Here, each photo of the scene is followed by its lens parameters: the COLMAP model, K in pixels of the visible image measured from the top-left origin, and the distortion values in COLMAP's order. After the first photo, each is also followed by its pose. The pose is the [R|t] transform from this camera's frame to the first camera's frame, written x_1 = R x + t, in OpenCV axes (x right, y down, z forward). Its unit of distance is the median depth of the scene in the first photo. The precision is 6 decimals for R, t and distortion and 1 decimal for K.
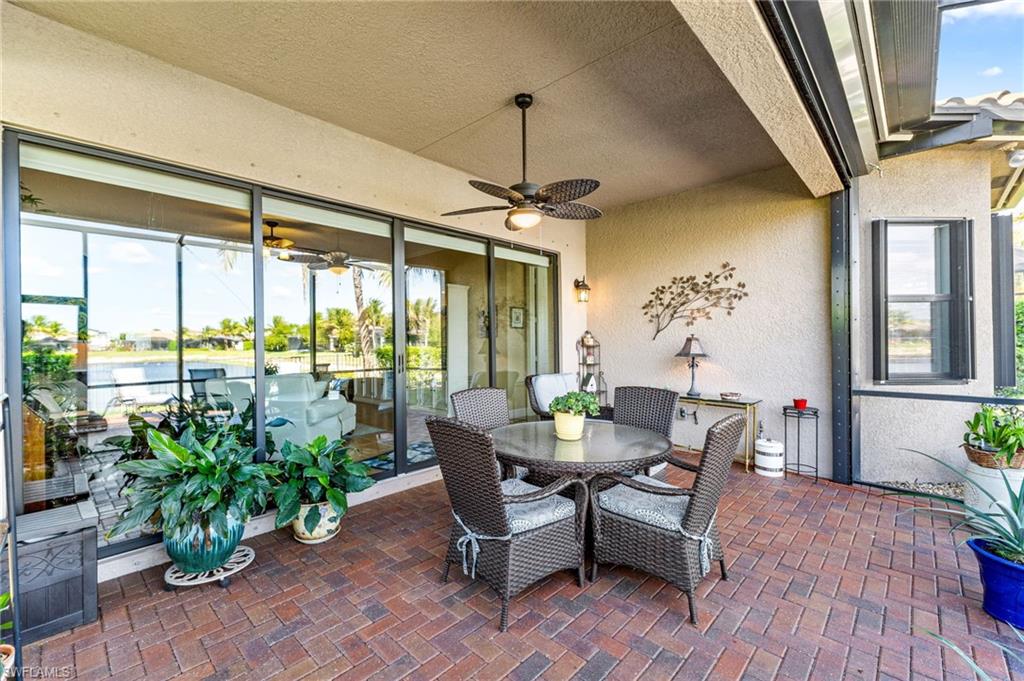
lens RADIAL K [[444.9, 0, 516.0], [0, 444.9, 339.6], [0, 0, 1]] dist [0.004246, 0.000573]
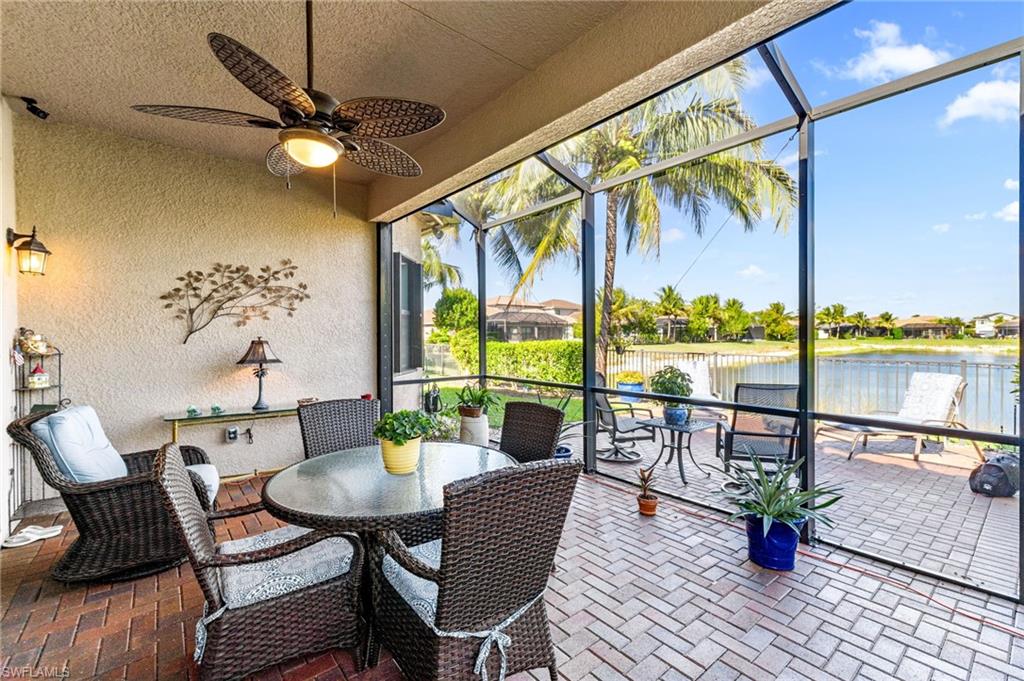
lens RADIAL K [[444.9, 0, 509.5], [0, 444.9, 326.8], [0, 0, 1]] dist [0.004246, 0.000573]
pose [[0.110365, 0.026549, 0.993537, -0.375214], [-0.000010, 0.999643, -0.026711, -0.007940], [-0.993891, 0.002938, 0.110325, 0.422929]]
